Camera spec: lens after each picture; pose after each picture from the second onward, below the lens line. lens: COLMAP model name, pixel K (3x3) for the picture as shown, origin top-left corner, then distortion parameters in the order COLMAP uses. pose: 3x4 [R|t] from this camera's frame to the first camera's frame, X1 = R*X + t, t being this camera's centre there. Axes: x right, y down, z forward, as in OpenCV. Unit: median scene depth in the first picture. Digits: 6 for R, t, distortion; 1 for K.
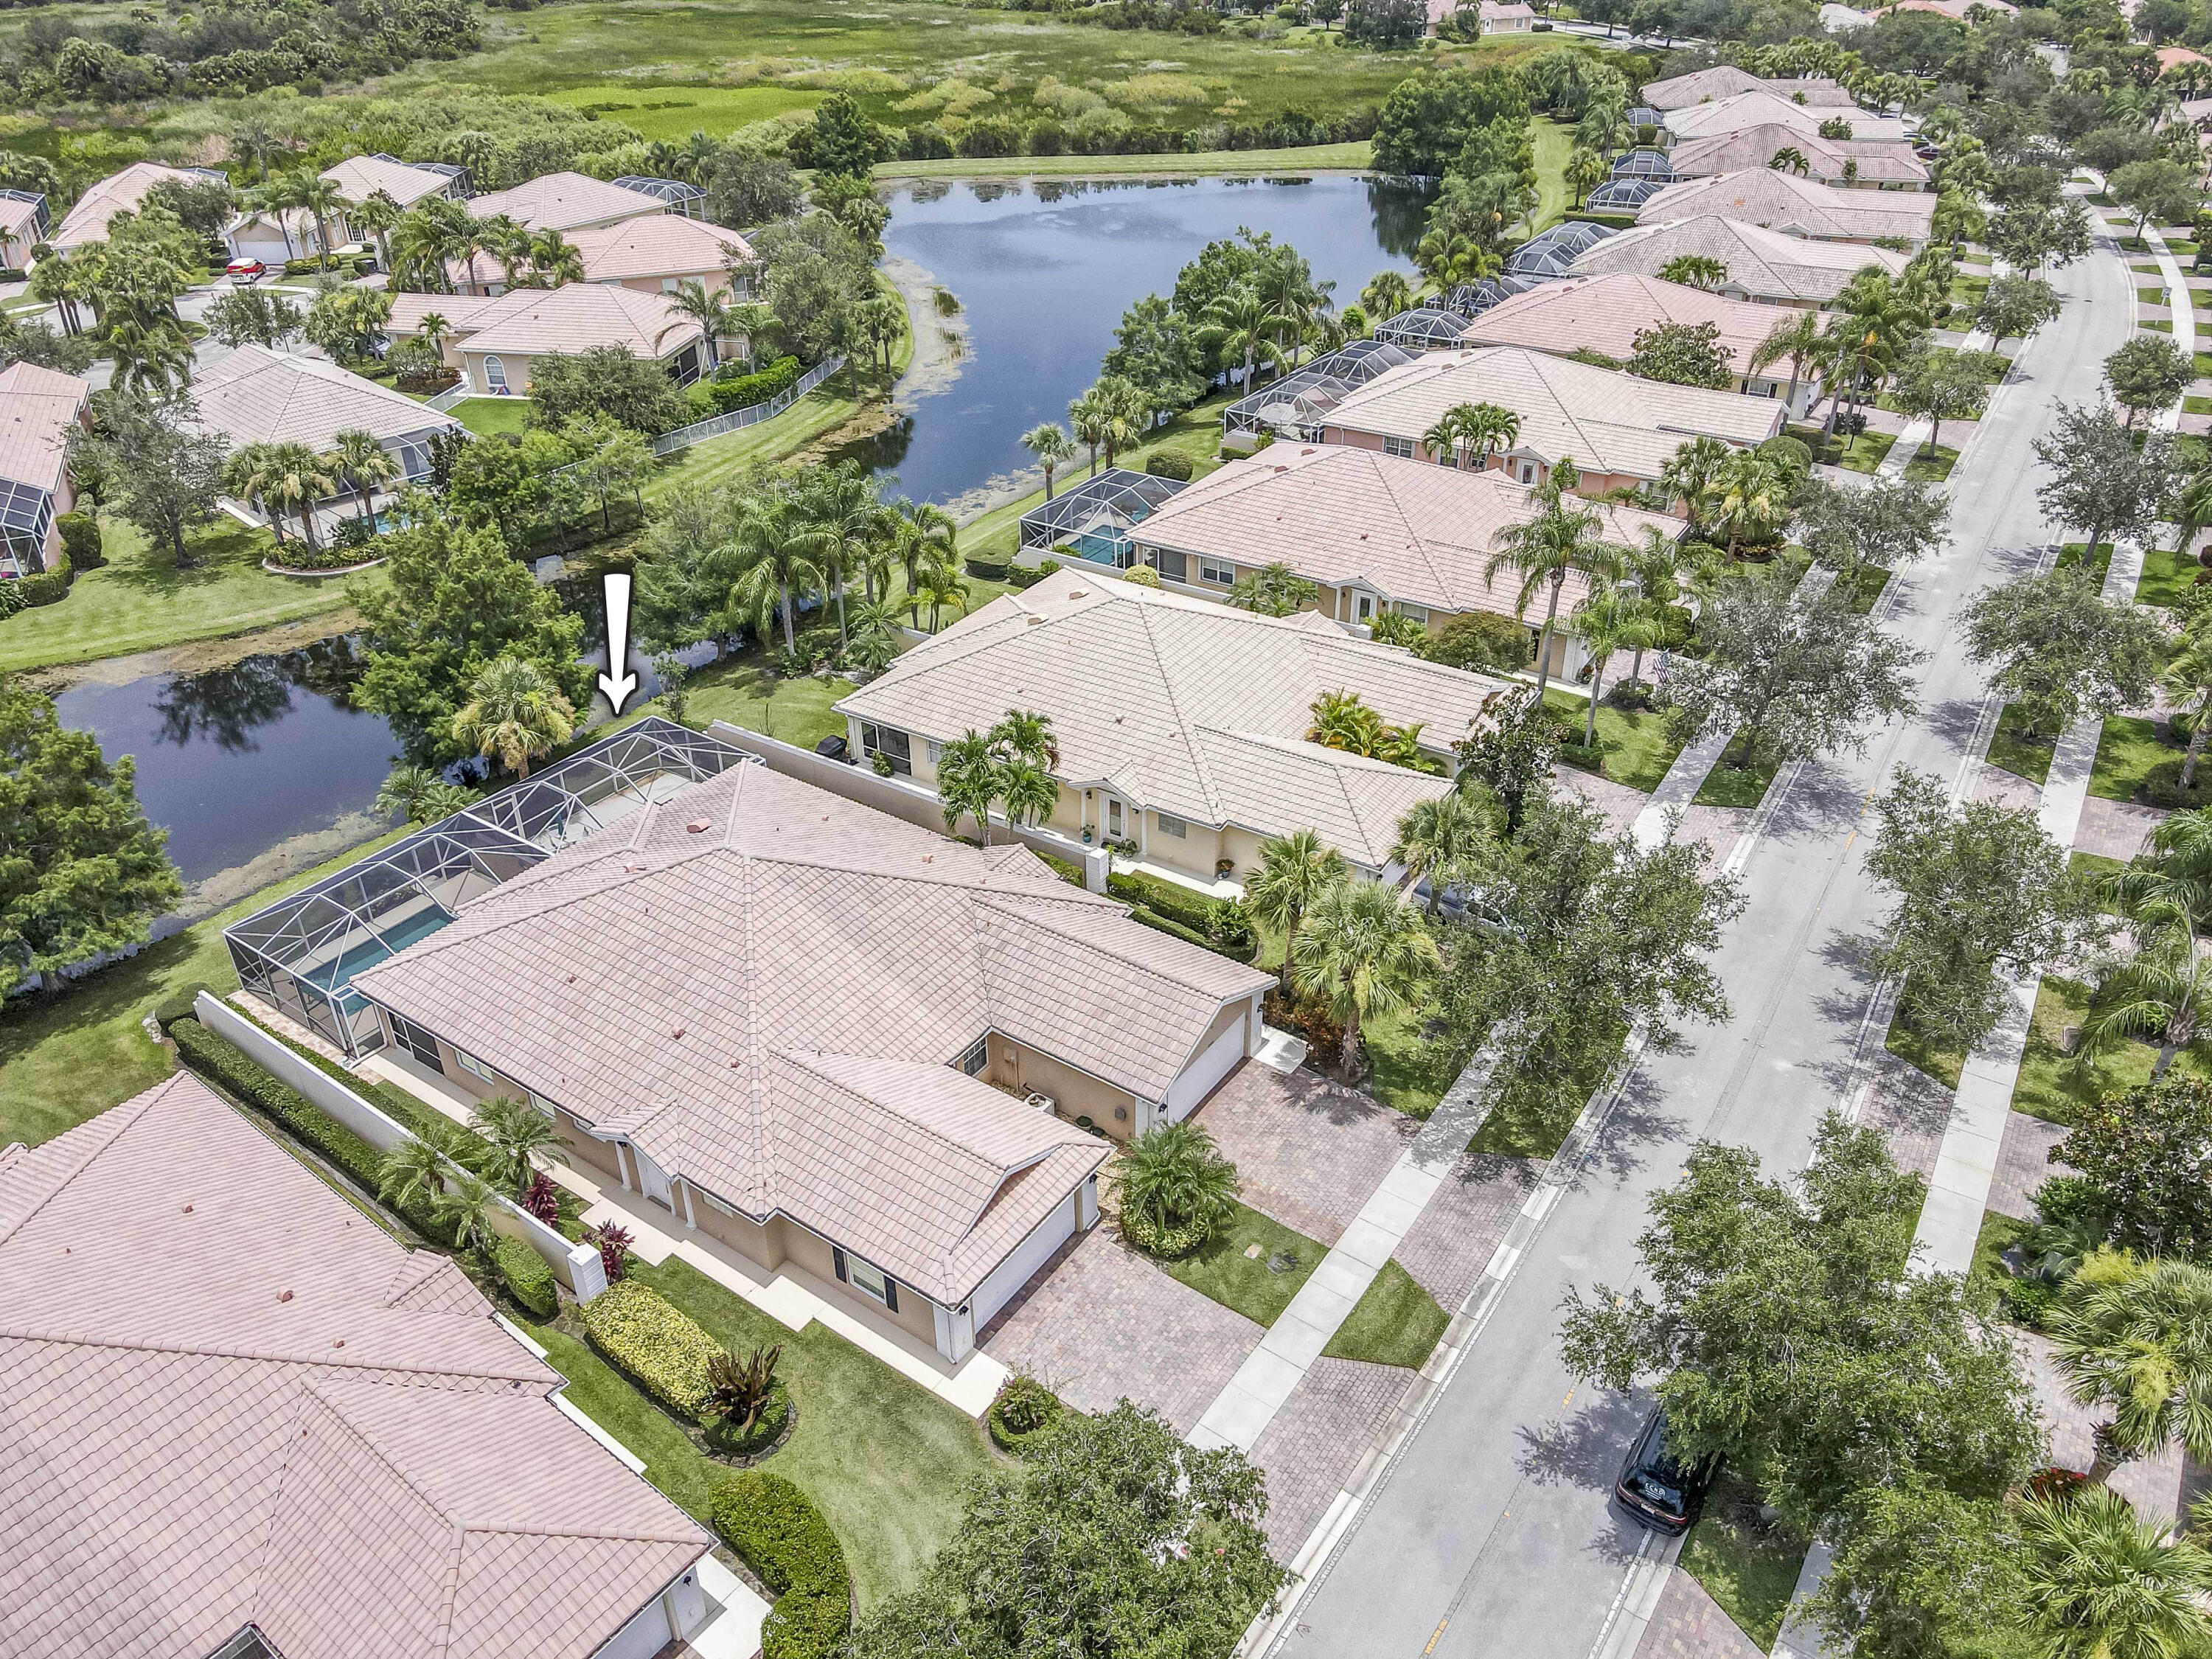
lens RADIAL K [[1576.7, 0, 1112.7], [0, 1576.7, 795.7], [0, 0, 1]] dist [0.003443, 0.002814]
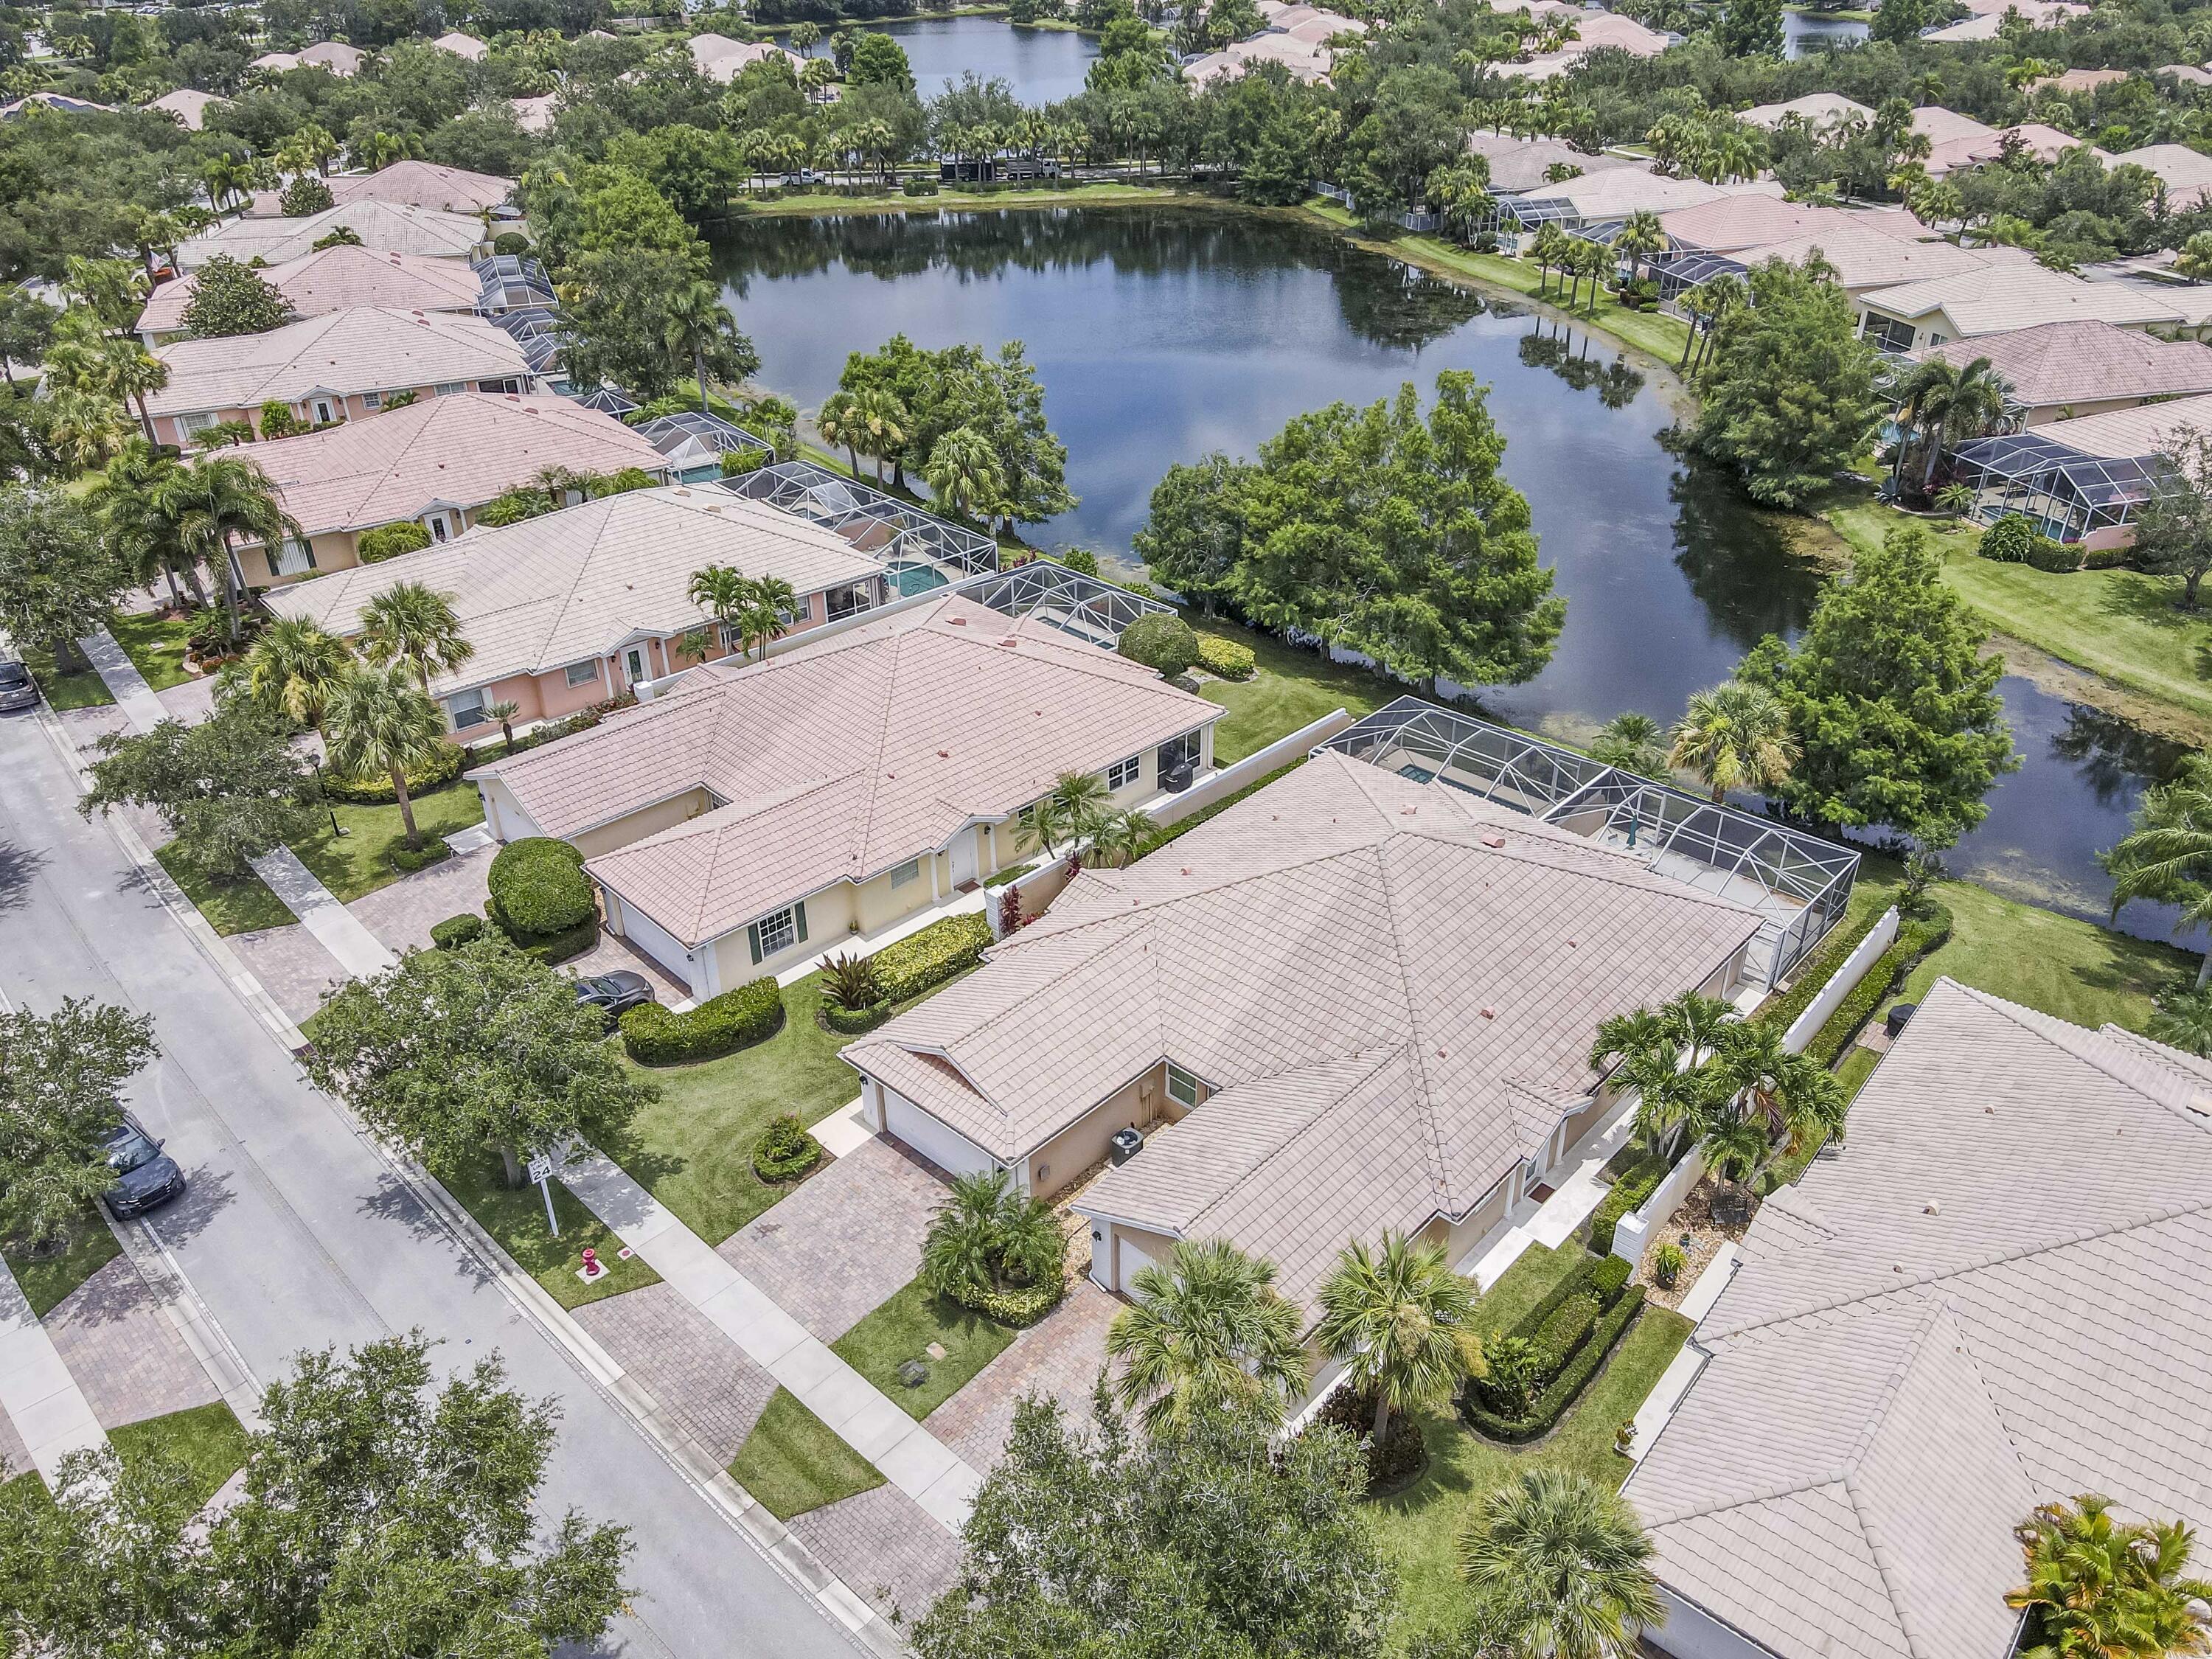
lens RADIAL K [[1576.7, 0, 1112.7], [0, 1576.7, 795.7], [0, 0, 1]] dist [0.003443, 0.002814]
pose [[-0.125315, 0.489449, -0.862981, 0.628765], [-0.493557, 0.723808, 0.482186, -0.380326], [0.860638, 0.486356, 0.150867, 0.721587]]
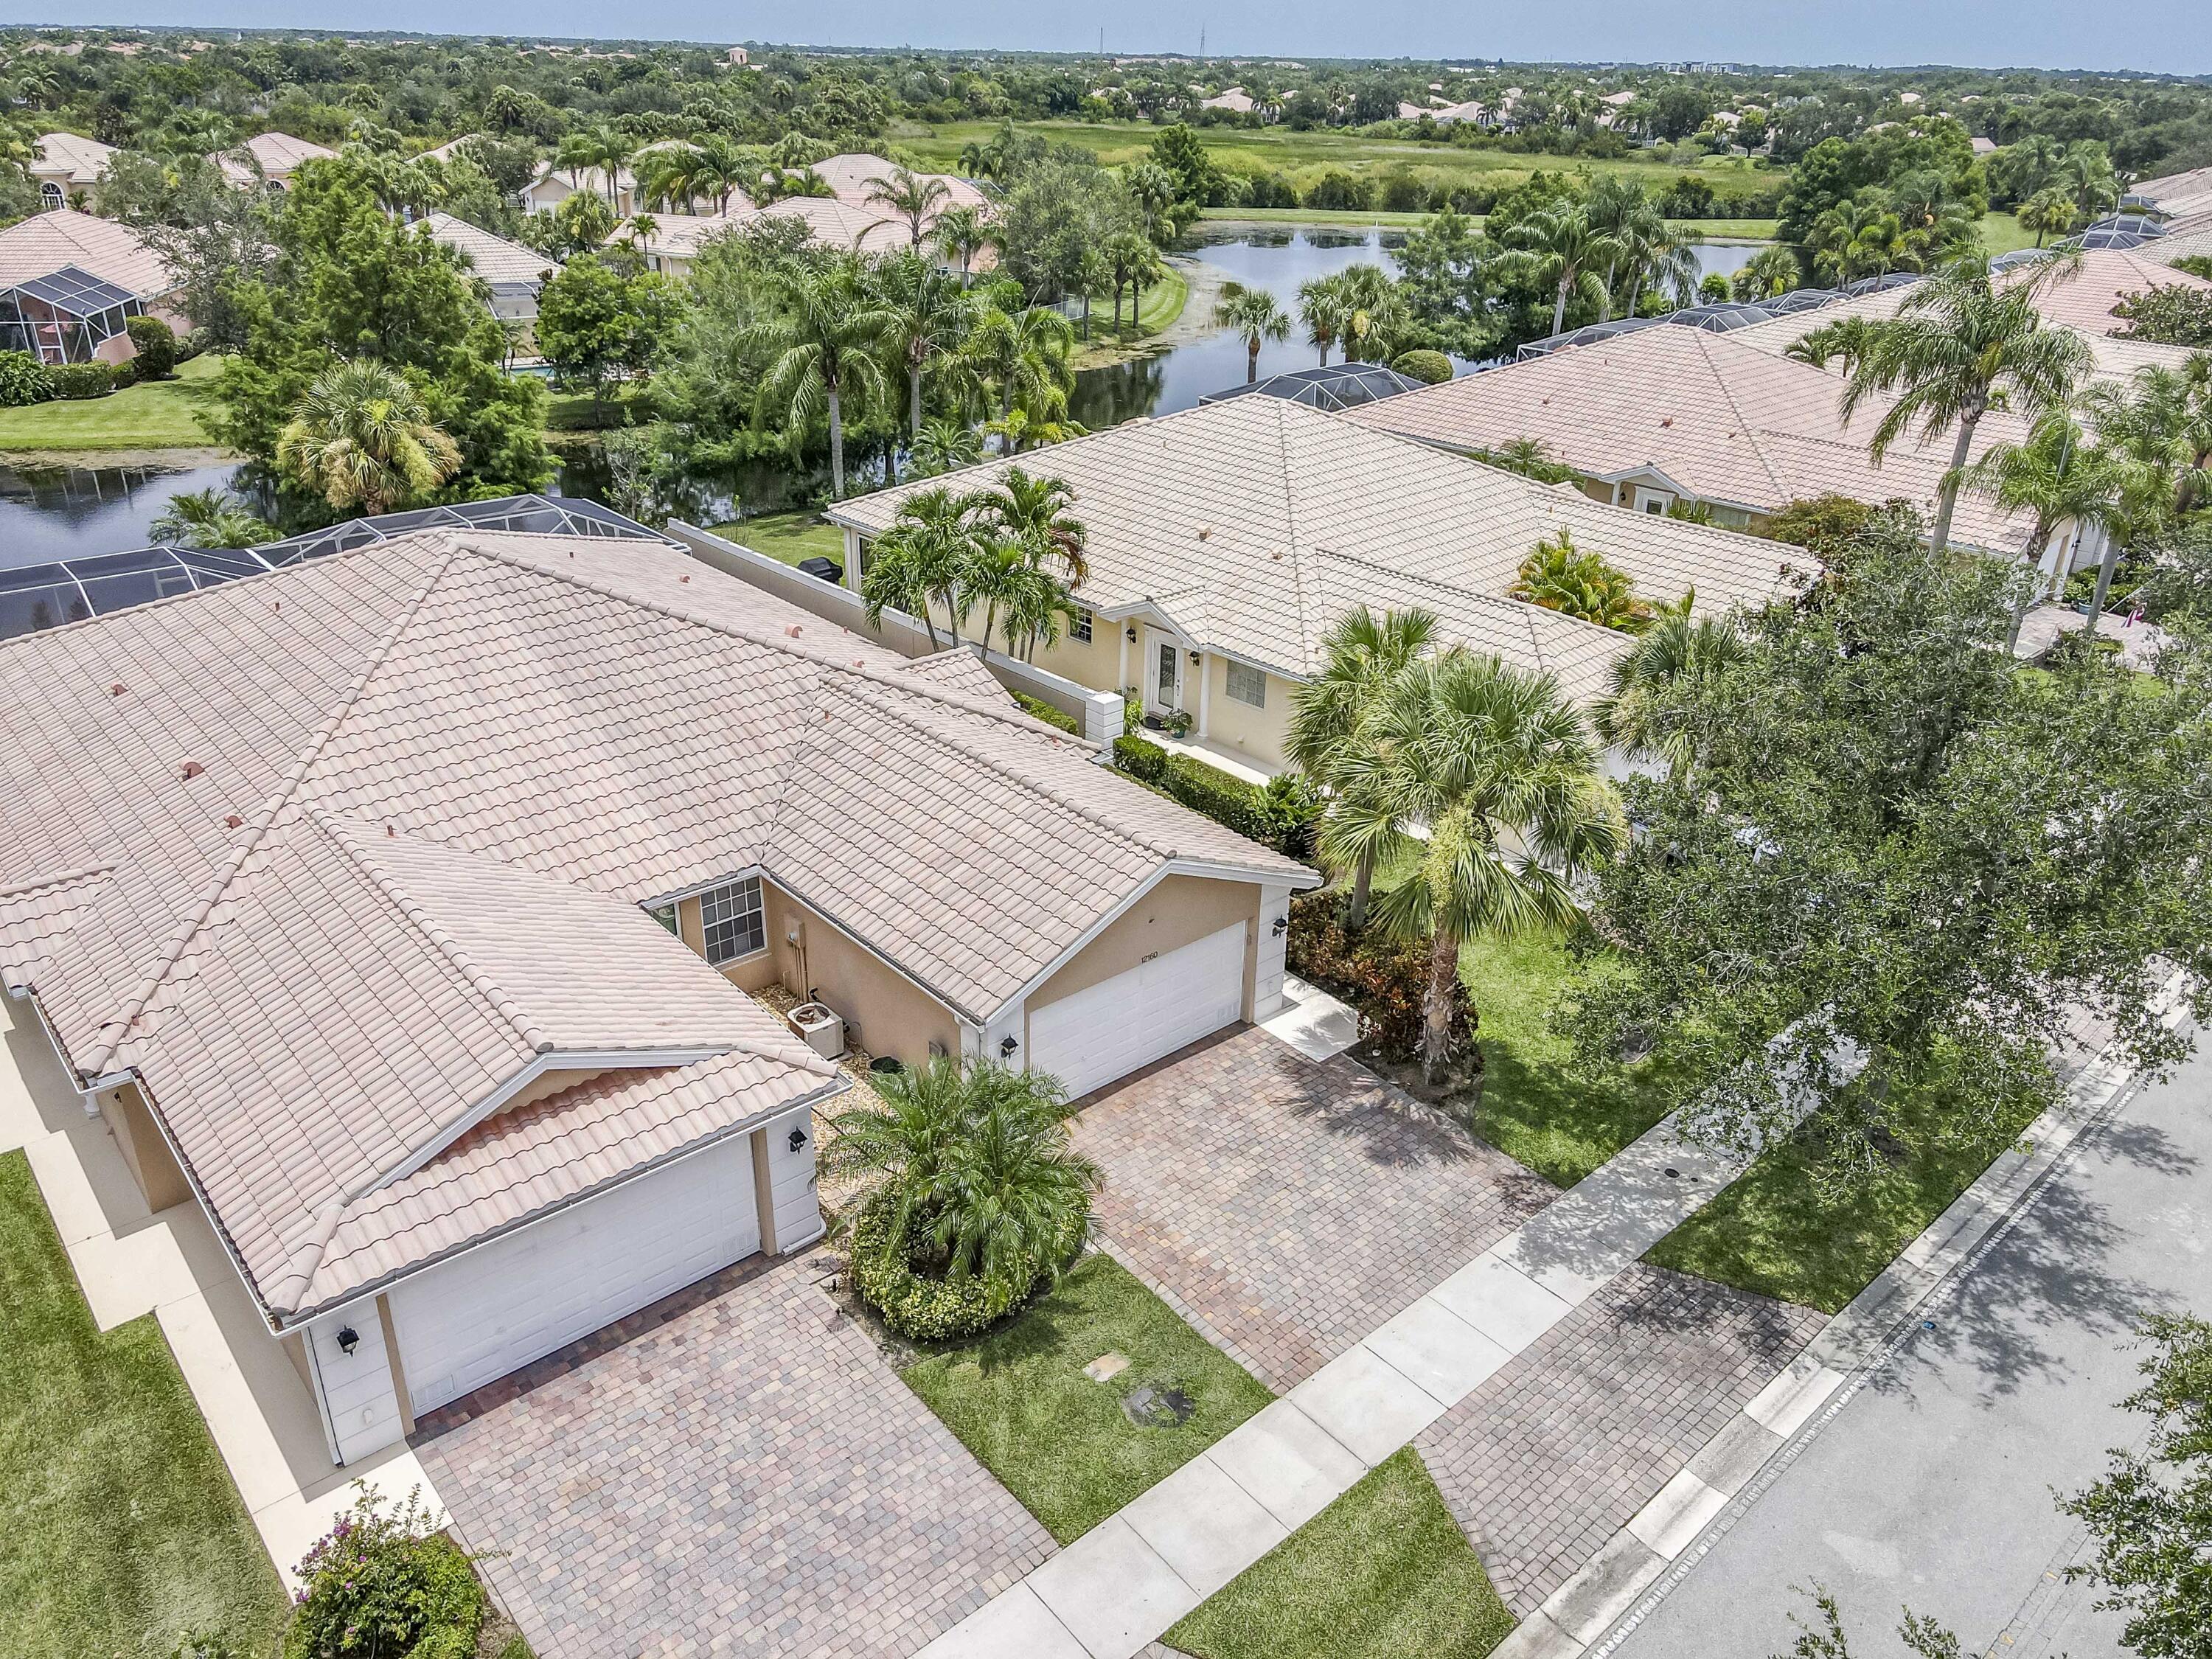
lens RADIAL K [[1587.8, 0, 1106.0], [0, 1587.8, 829.5], [0, 0, 1]] dist [0.012338, -0.000856]
pose [[0.969293, 0.134132, -0.206106, 0.146975], [-0.150434, 0.986448, -0.065501, 0.150383], [0.194527, 0.094494, 0.976335, 0.487714]]
